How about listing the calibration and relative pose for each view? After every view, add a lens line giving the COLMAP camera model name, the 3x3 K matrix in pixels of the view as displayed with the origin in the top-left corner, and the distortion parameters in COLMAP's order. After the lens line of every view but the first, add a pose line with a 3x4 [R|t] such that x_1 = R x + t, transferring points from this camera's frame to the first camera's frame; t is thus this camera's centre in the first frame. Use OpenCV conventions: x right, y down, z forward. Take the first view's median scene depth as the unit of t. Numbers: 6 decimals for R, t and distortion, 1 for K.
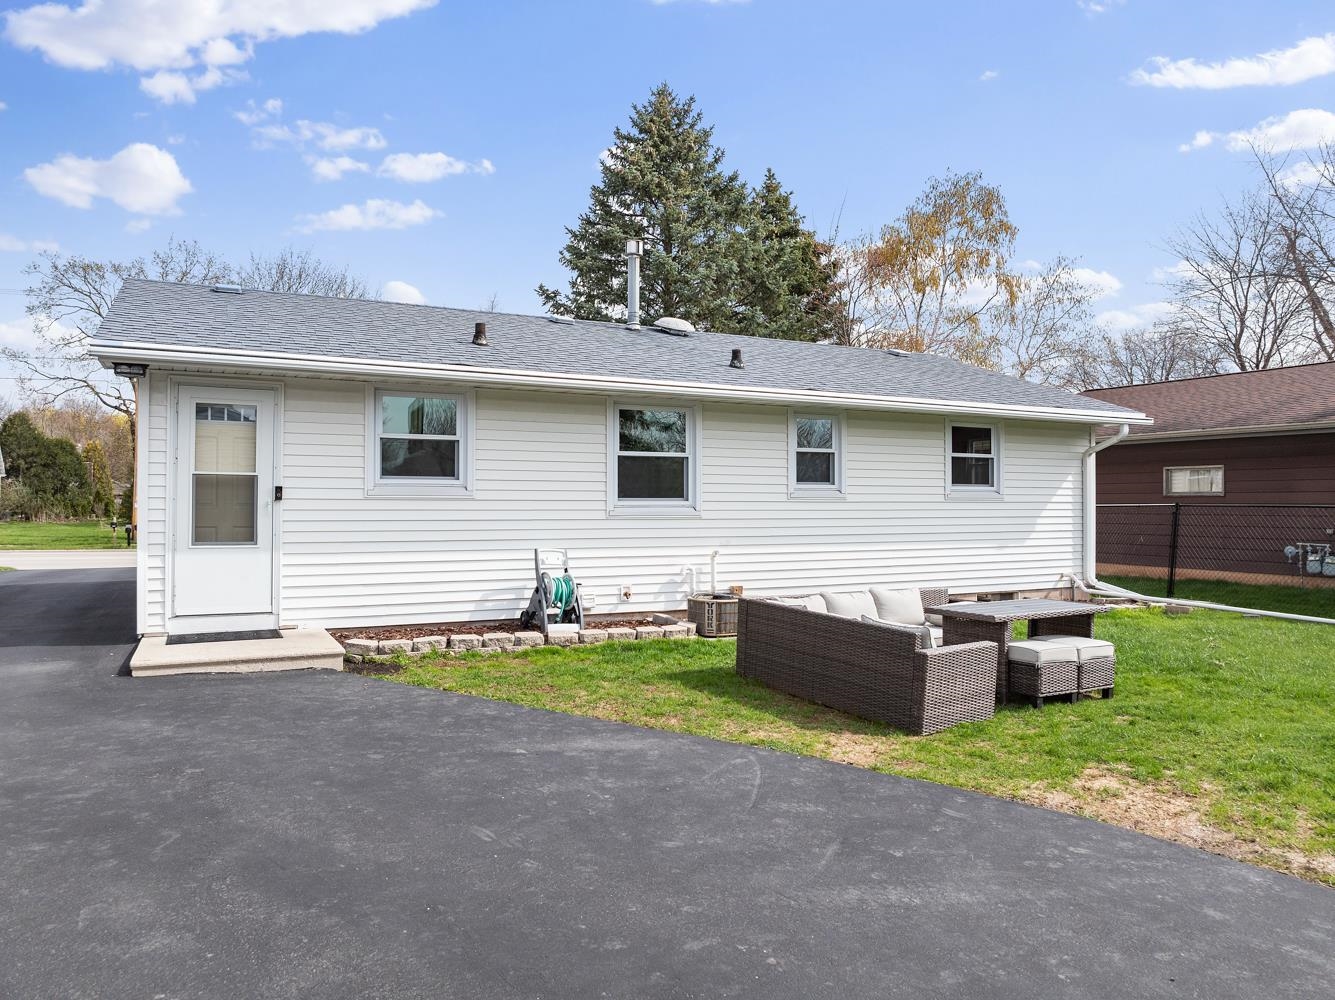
lens RADIAL K [[939.4, 0, 669.7], [0, 939.4, 496.5], [0, 0, 1]] dist [-0.041830, 0.003489]
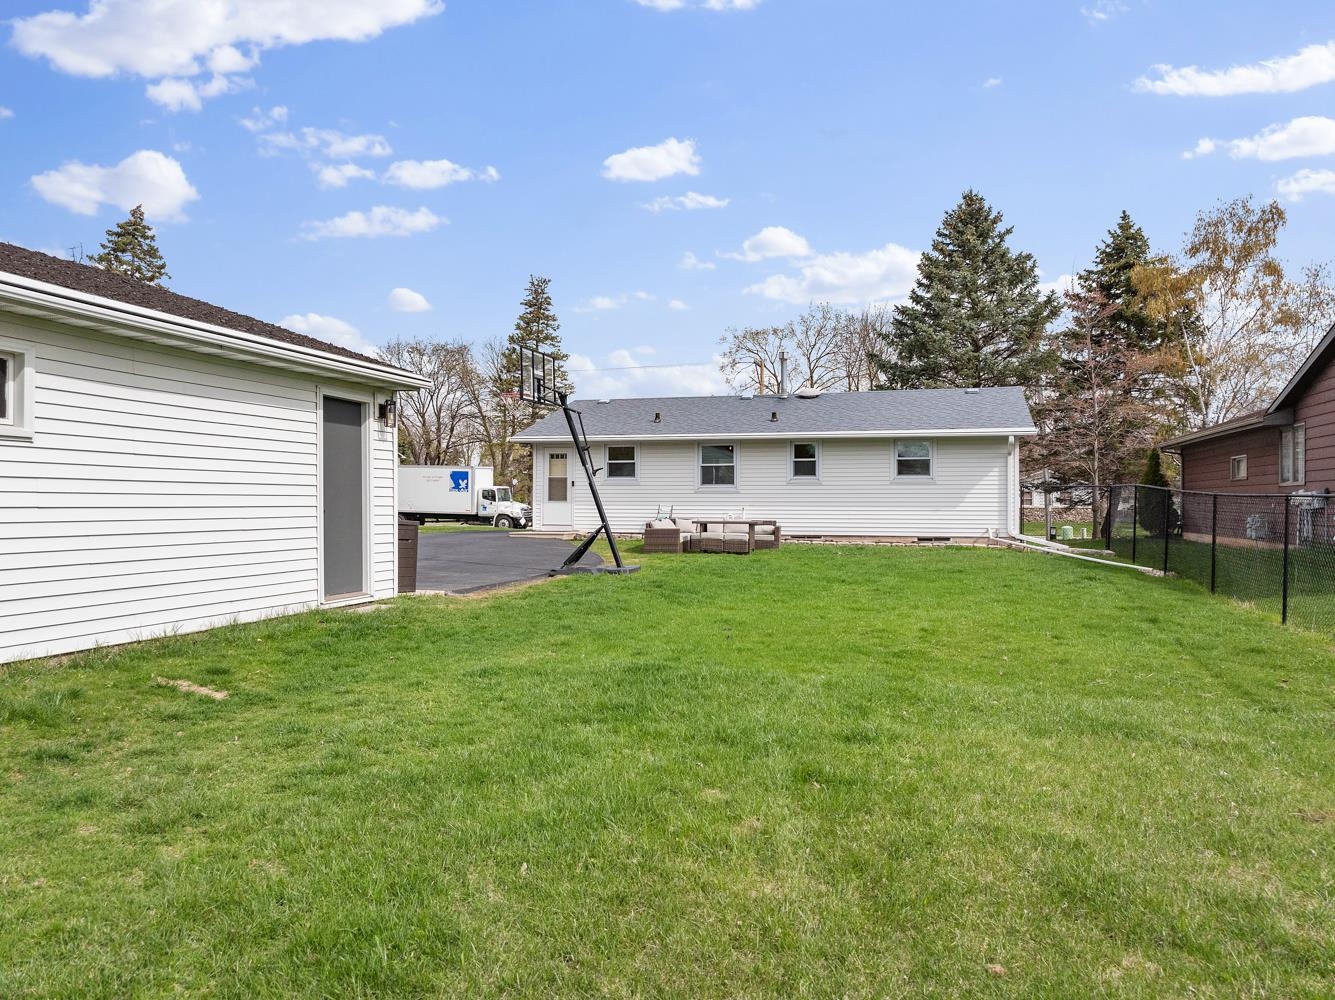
lens RADIAL K [[939.4, 0, 669.7], [0, 939.4, 496.5], [0, 0, 1]] dist [-0.041830, 0.003489]
pose [[0.728650, -0.008038, -0.684839, 1.425222], [0.004218, 0.999965, -0.007248, 0.046660], [0.684873, 0.002393, 0.728659, -0.717285]]
